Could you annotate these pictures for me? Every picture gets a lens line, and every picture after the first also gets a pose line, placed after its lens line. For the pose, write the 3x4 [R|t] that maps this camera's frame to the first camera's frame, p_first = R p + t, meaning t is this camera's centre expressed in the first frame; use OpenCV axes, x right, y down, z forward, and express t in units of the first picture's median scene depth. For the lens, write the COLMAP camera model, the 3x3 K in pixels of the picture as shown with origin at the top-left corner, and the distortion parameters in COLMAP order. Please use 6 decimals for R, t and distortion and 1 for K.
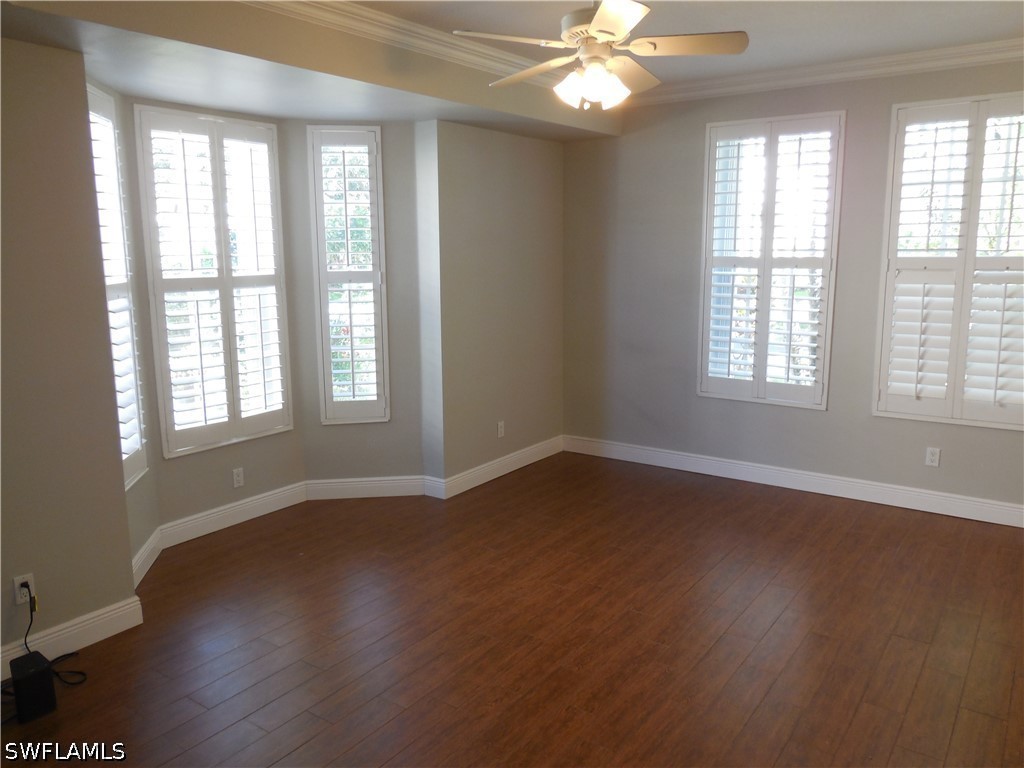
lens RADIAL K [[789.4, 0, 517.3], [0, 789.4, 386.4], [0, 0, 1]] dist [-0.000386, 0.012708]
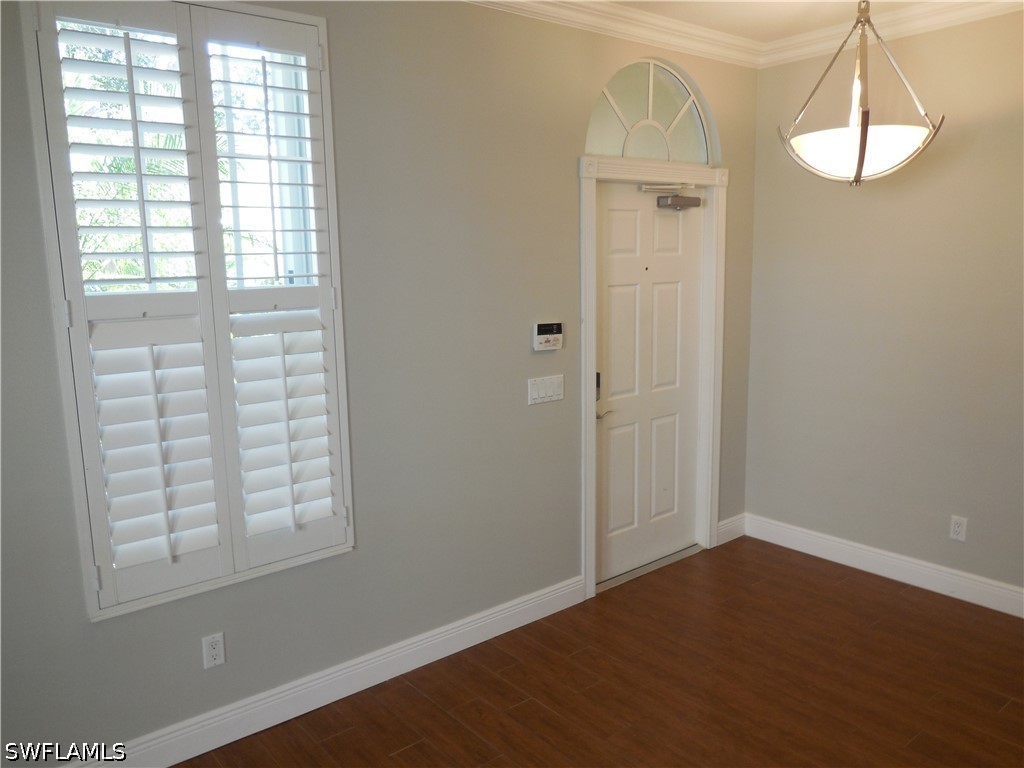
lens RADIAL K [[789.4, 0, 510.8], [0, 789.4, 382.3], [0, 0, 1]] dist [-0.000386, 0.012708]
pose [[0.270136, -0.150580, 0.950974, 0.086368], [0.184344, 0.977511, 0.102417, -0.115402], [-0.945010, 0.147640, 0.291820, 0.629785]]
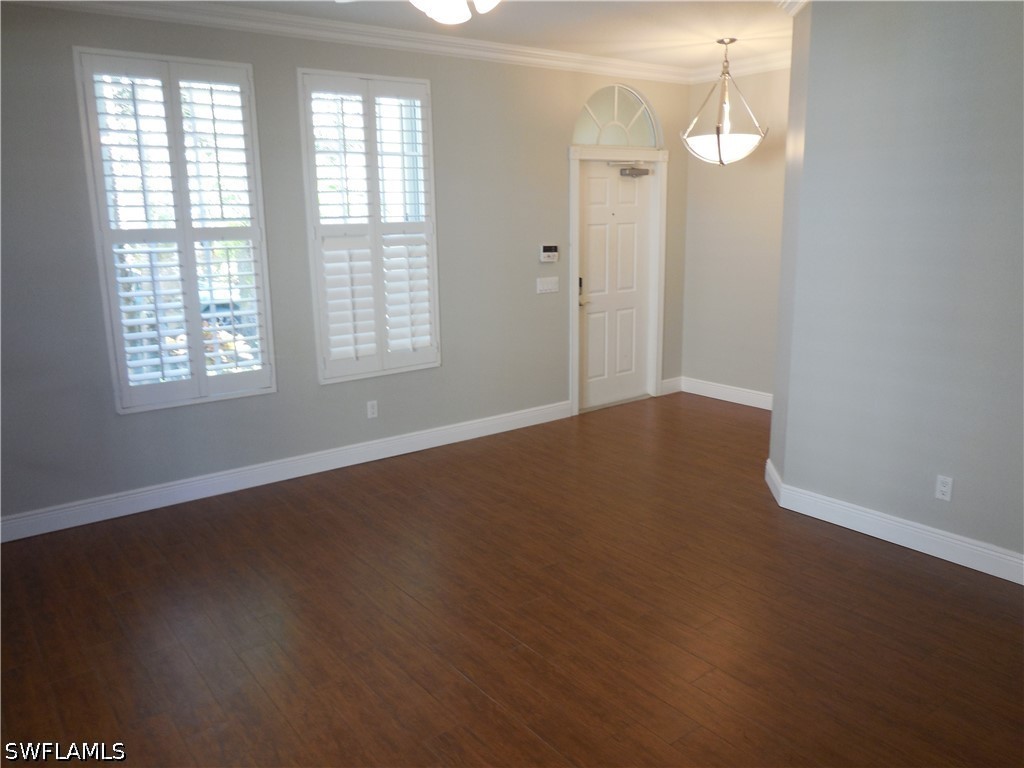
lens RADIAL K [[789.4, 0, 517.7], [0, 789.4, 386.2], [0, 0, 1]] dist [-0.000386, 0.012708]
pose [[0.297394, -0.208726, 0.931660, -0.429008], [0.179651, 0.970614, 0.160107, -0.081101], [-0.937701, 0.119759, 0.326152, 0.467558]]
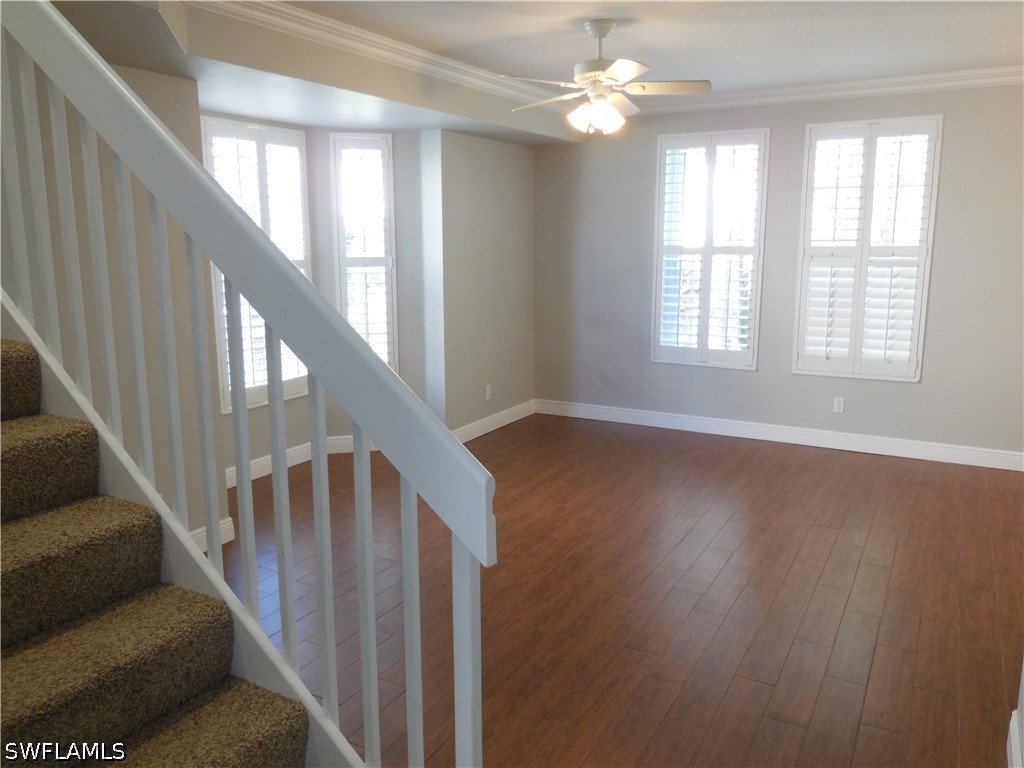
lens RADIAL K [[789.4, 0, 516.1], [0, 789.4, 390.0], [0, 0, 1]] dist [-0.000386, 0.012708]
pose [[0.994755, -0.015689, 0.101078, -0.117240], [0.014164, 0.999775, 0.015789, 0.039344], [-0.101303, -0.014275, 0.994753, -0.207646]]
